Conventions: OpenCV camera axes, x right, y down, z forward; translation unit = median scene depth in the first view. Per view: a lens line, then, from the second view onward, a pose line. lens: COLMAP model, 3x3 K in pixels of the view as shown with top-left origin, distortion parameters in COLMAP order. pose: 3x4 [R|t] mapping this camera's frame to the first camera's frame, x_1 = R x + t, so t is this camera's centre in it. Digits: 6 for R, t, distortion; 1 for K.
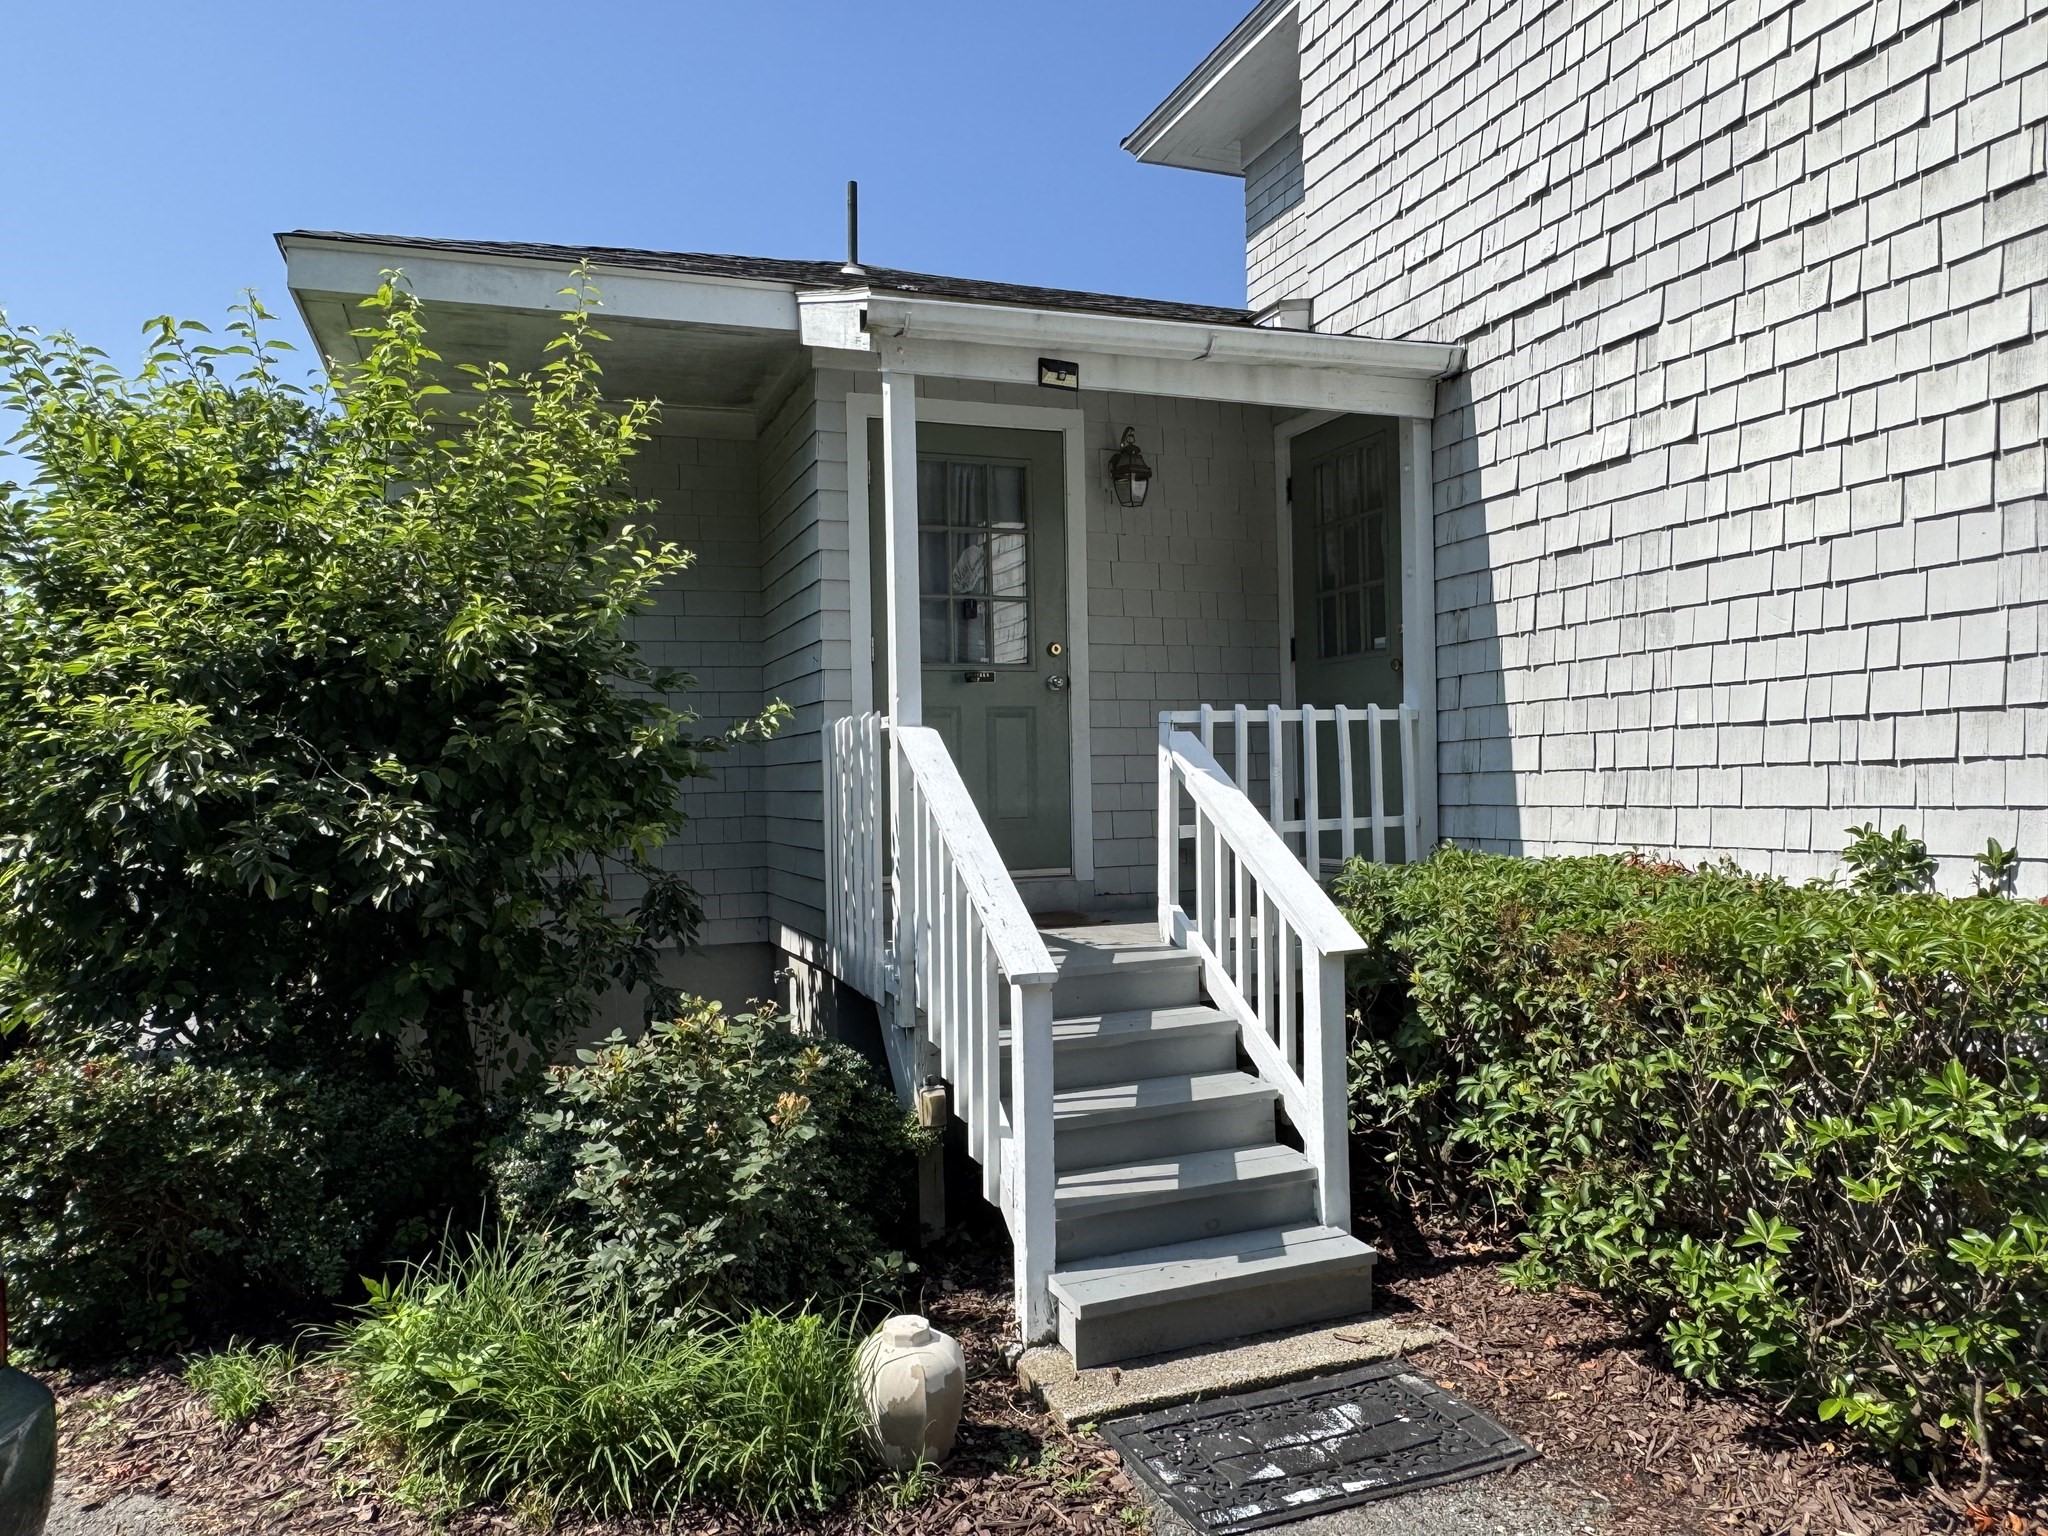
lens RADIAL K [[1410.8, 0, 1024.0], [0, 1410.8, 768.0], [0, 0, 1]] dist [-0.004762, 0.001776]
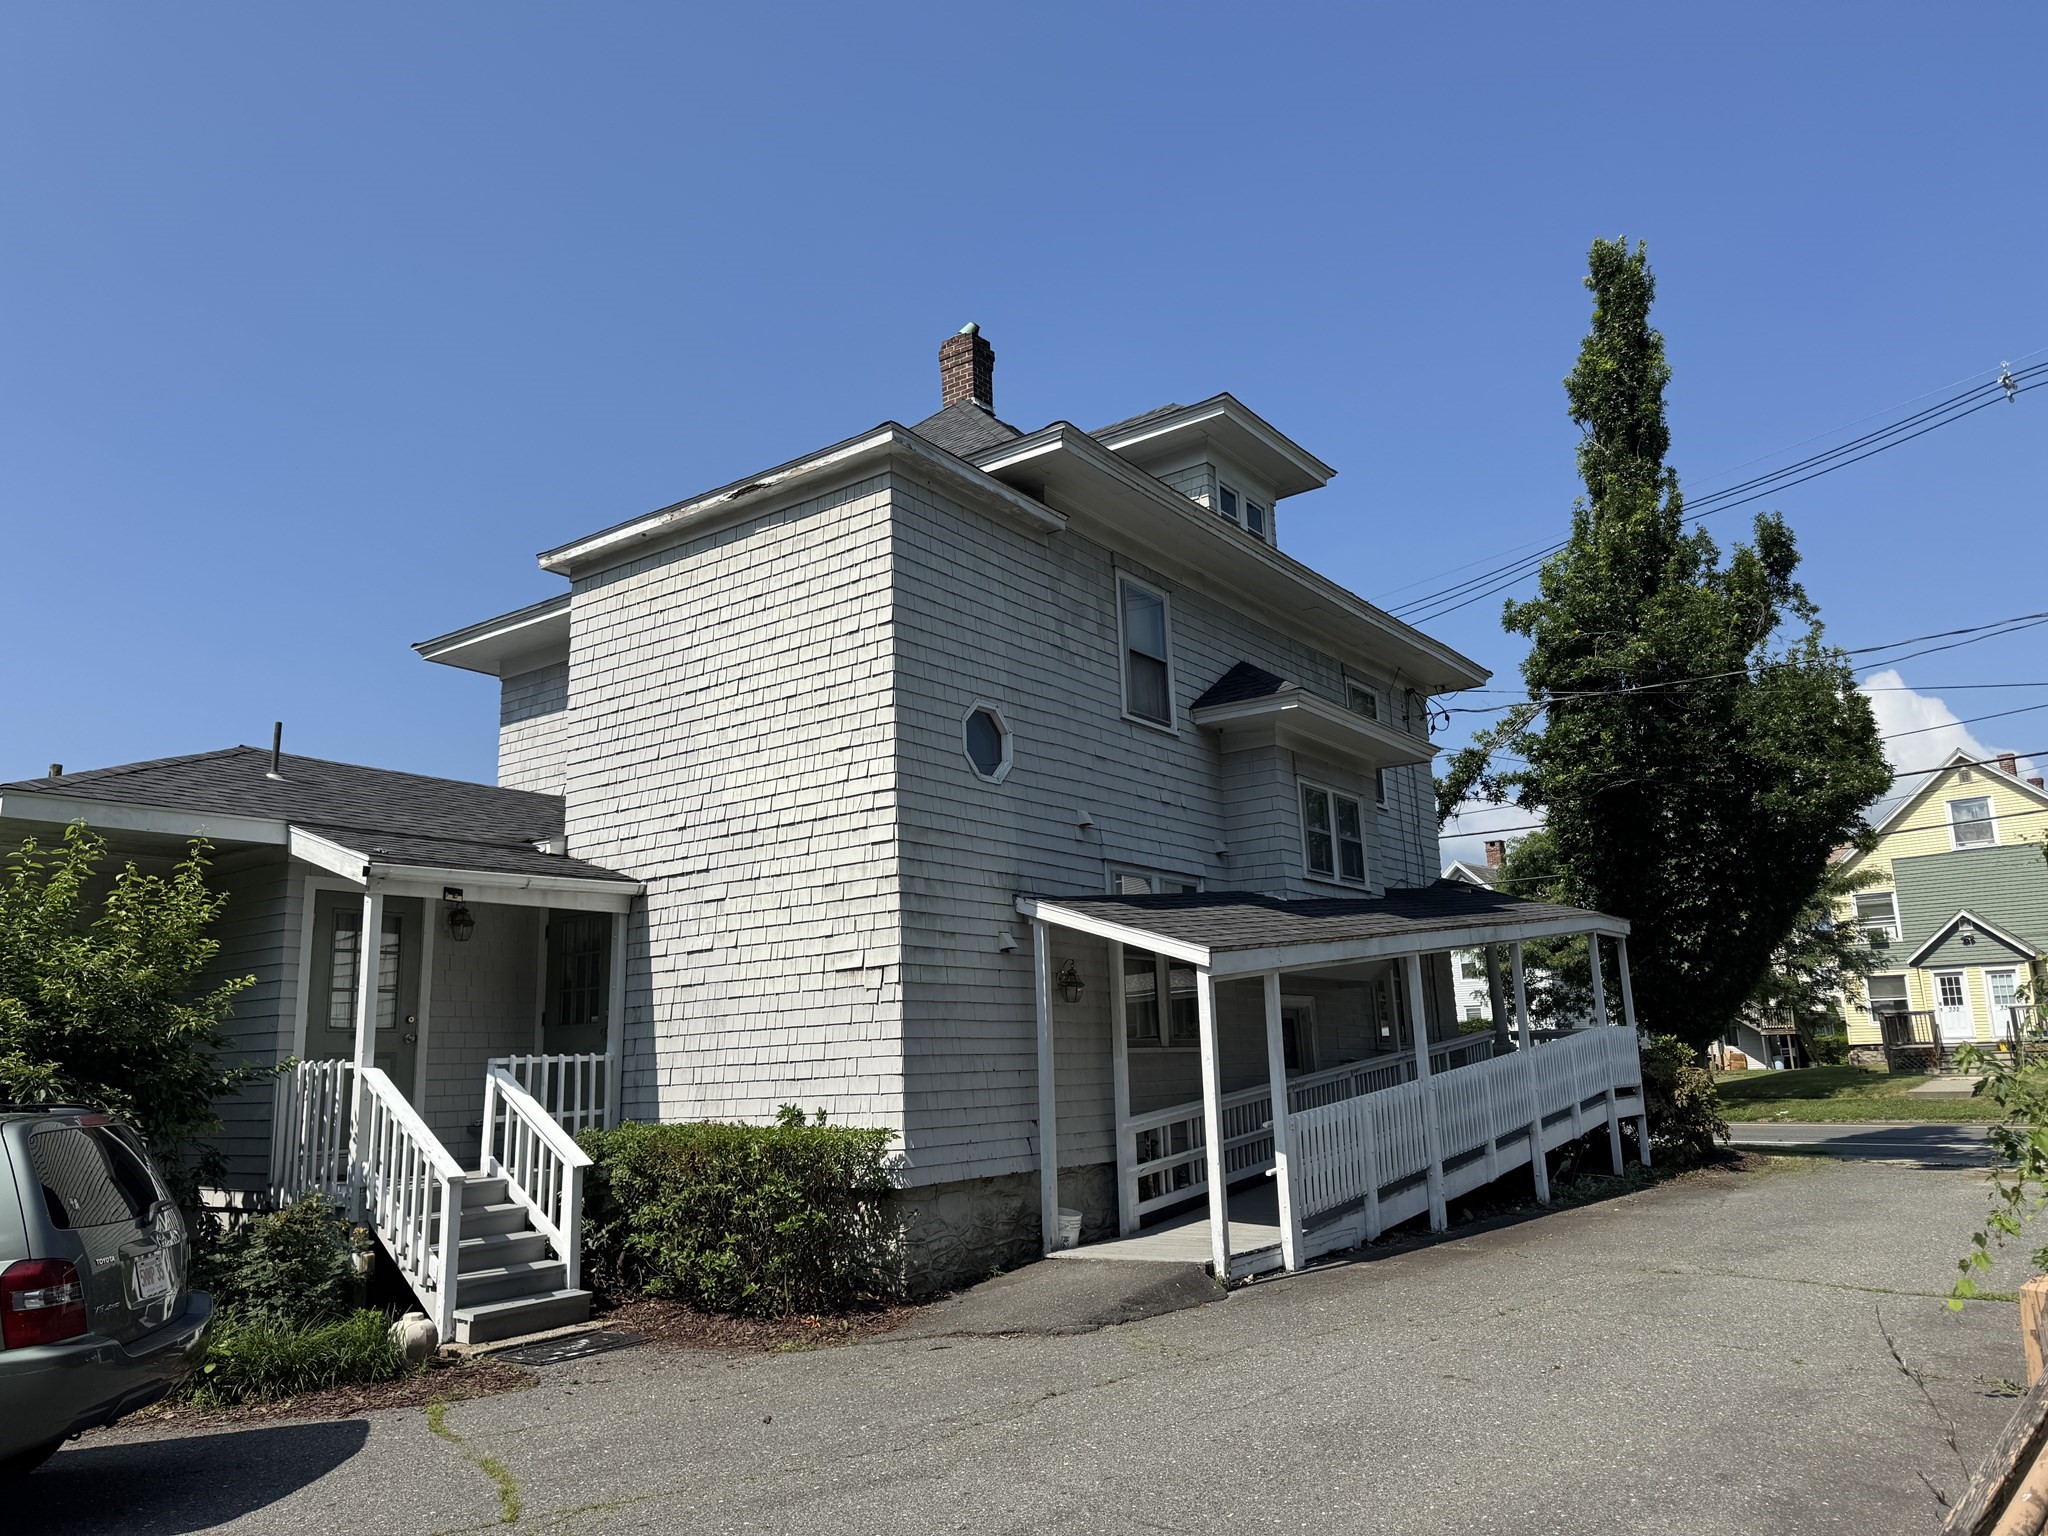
lens RADIAL K [[1470.9, 0, 1024.0], [0, 1470.9, 768.0], [0, 0, 1]] dist [0.182268, -0.409126]
pose [[0.842664, 0.102251, 0.528641, -0.491942], [0.008169, 0.979262, -0.202434, -0.007117], [-0.538377, 0.174903, 0.824354, -1.425308]]
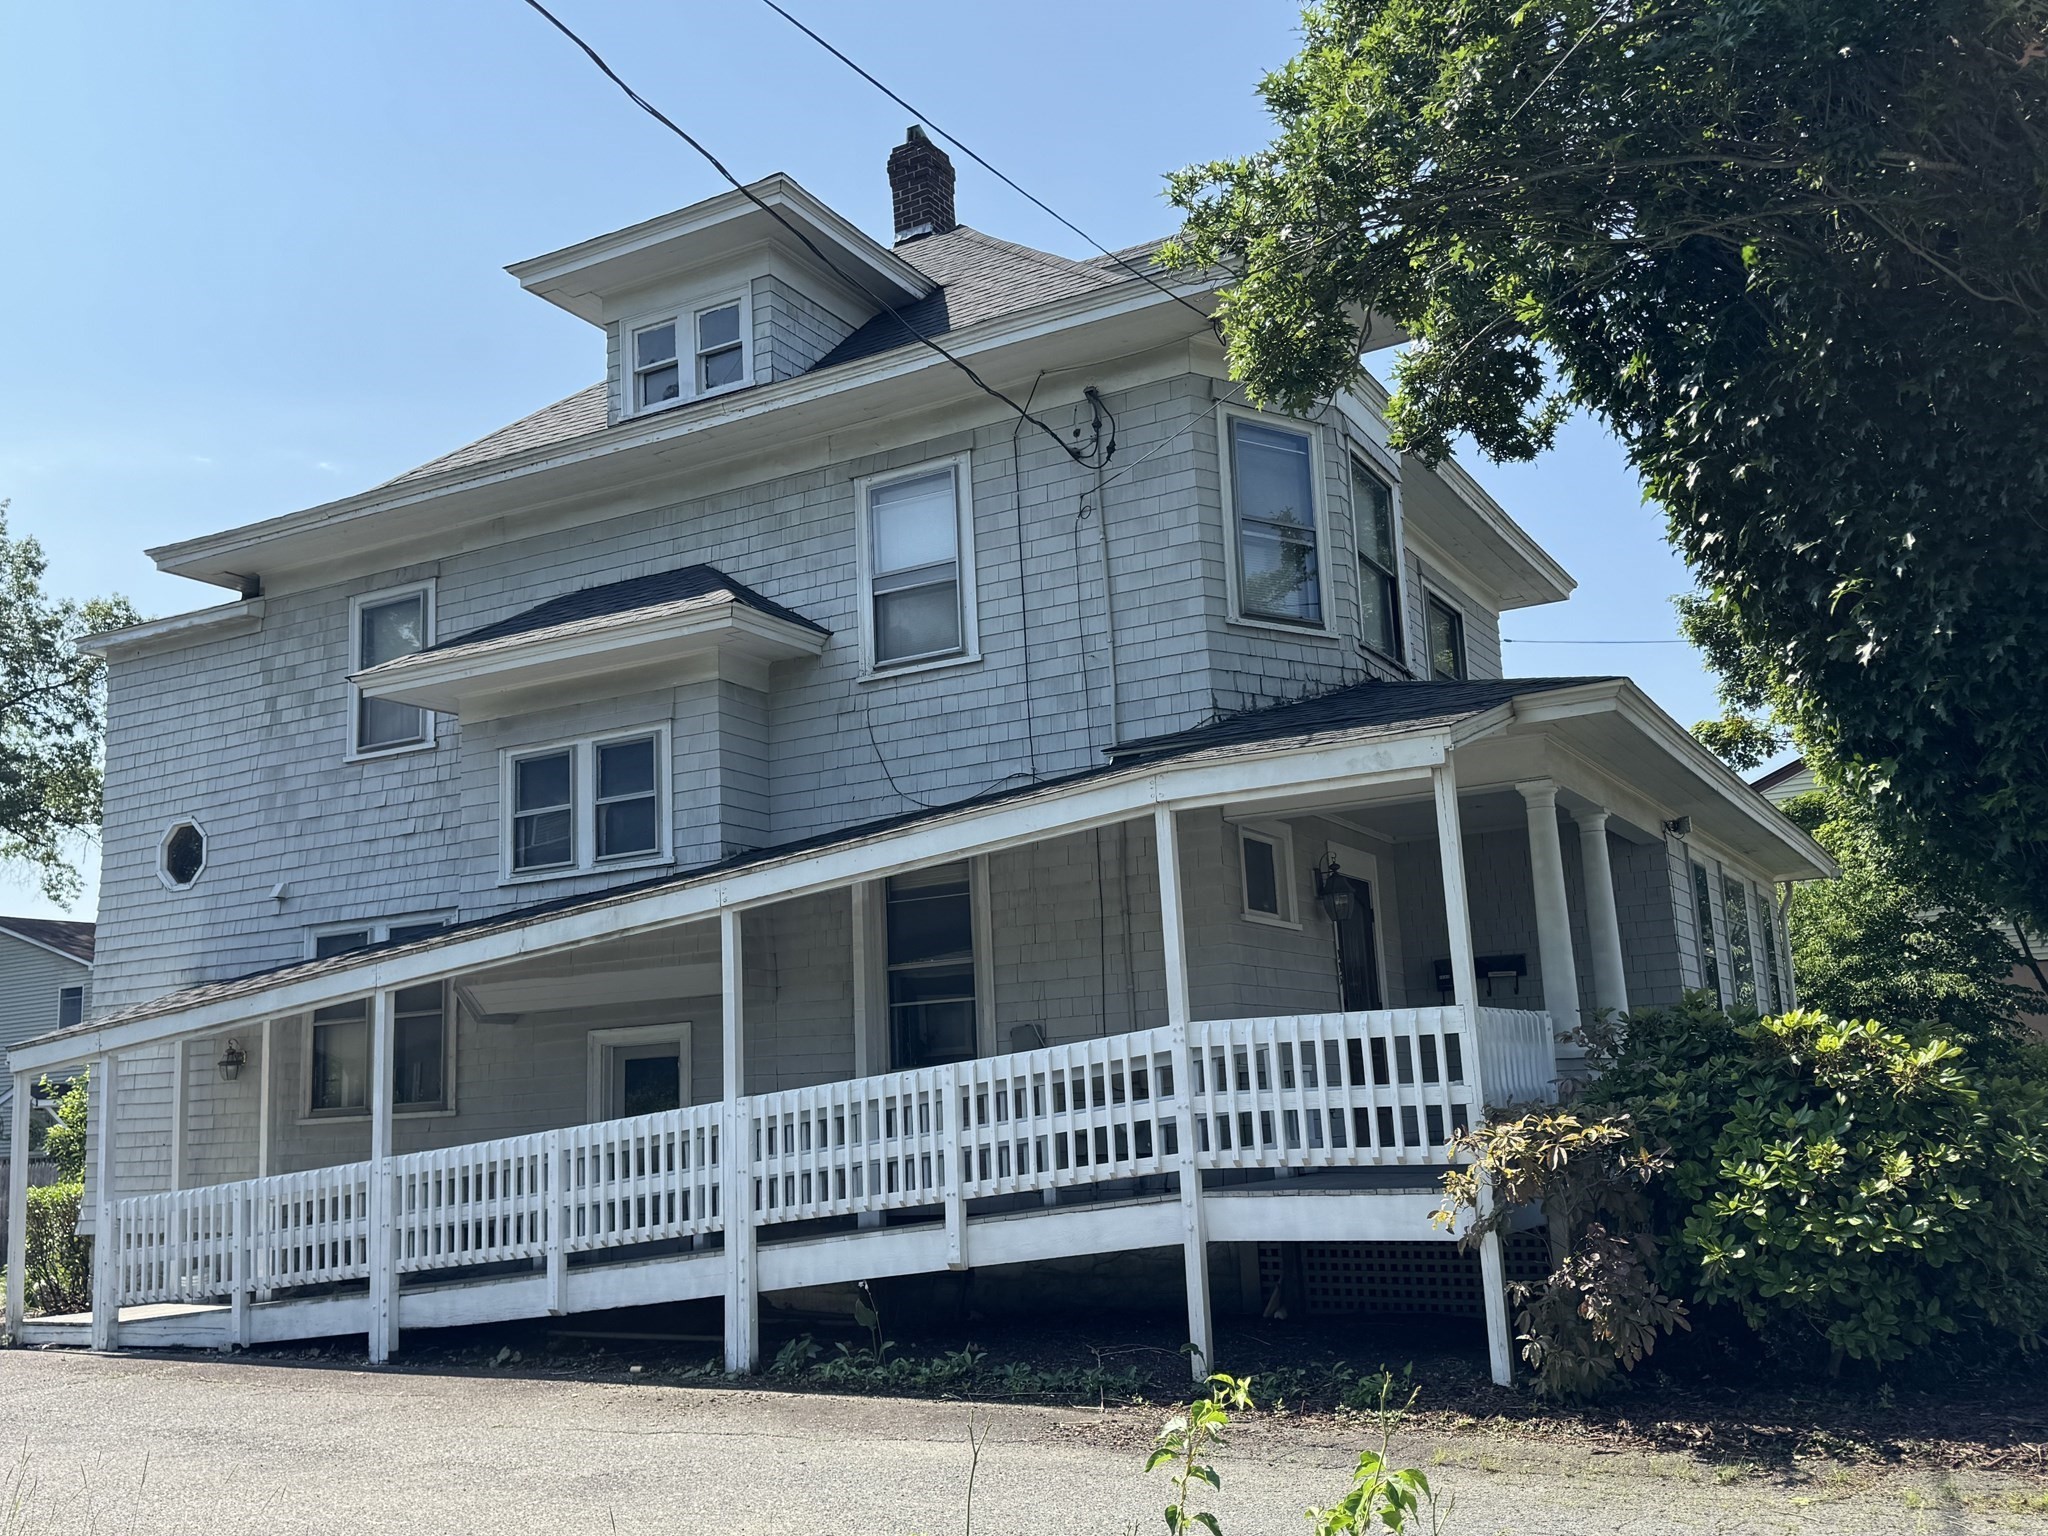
lens RADIAL K [[1848.3, 0, 1024.0], [0, 1848.3, 768.0], [0, 0, 1]] dist [0.003888, 0.000684]
pose [[0.645340, -0.149182, -0.749187, 4.890821], [0.044265, 0.986400, -0.158288, -0.096326], [0.762612, 0.068987, 0.643167, -0.307440]]
